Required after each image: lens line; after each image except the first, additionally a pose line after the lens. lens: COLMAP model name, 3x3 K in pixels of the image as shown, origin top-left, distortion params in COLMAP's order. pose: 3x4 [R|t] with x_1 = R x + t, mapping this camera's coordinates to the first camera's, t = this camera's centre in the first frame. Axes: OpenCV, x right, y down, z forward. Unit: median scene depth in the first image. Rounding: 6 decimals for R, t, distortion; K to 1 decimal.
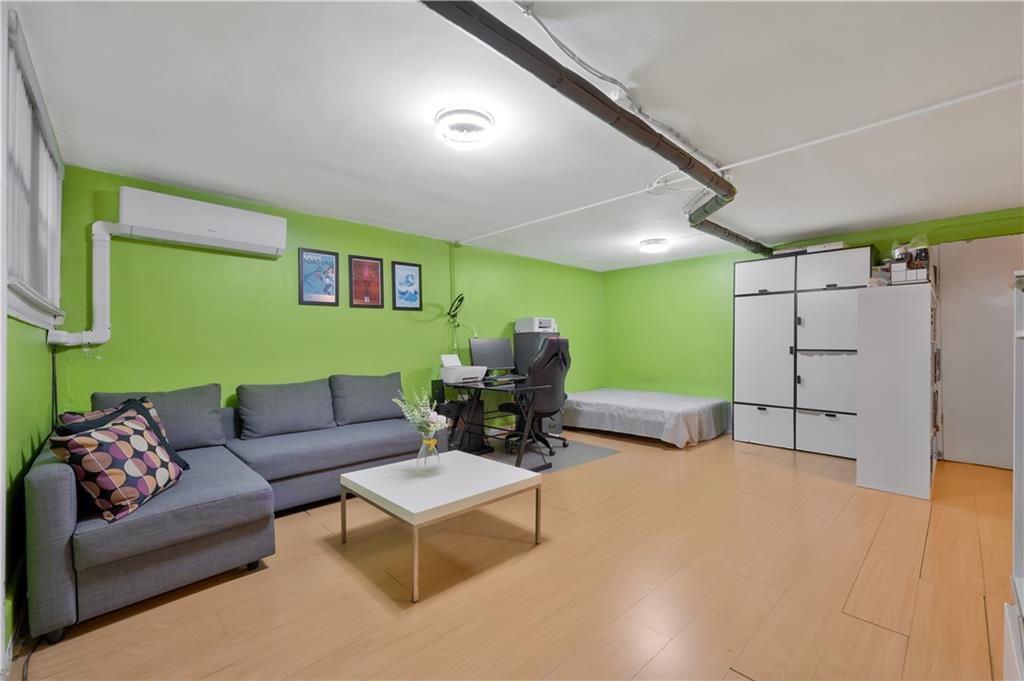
lens RADIAL K [[419.2, 0, 510.5], [0, 419.2, 345.1], [0, 0, 1]] dist [-0.000059, 0.000422]
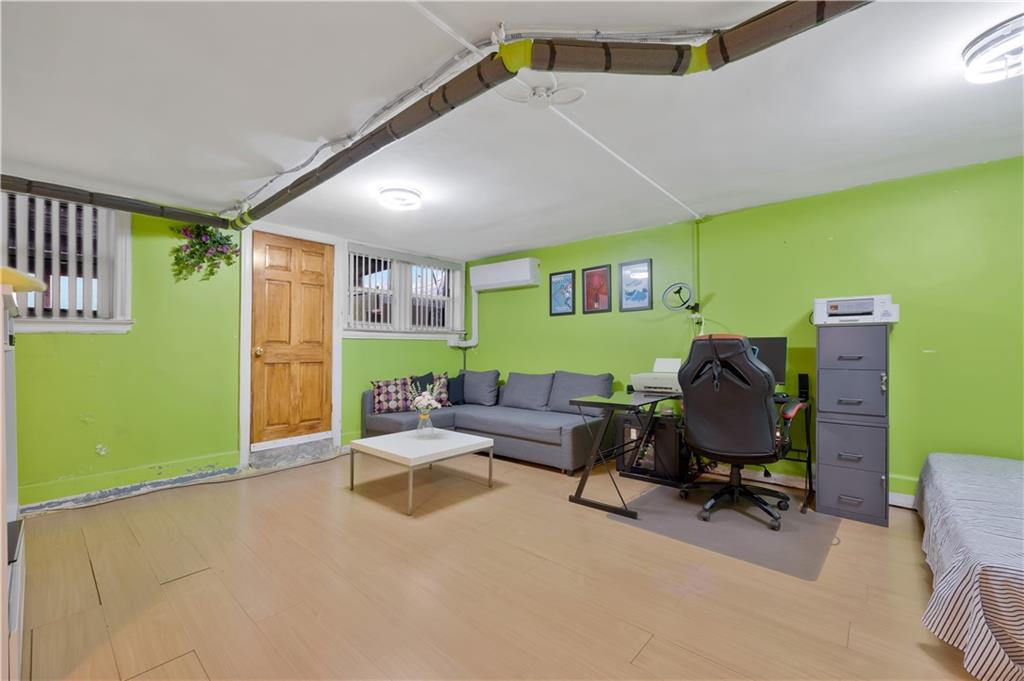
lens RADIAL K [[419.2, 0, 510.5], [0, 419.2, 345.1], [0, 0, 1]] dist [-0.000059, 0.000422]
pose [[0.097698, 0.004364, -0.995207, 0.773828], [0.006881, 0.999964, 0.005061, -0.012246], [0.995192, -0.007343, 0.097664, 0.706384]]
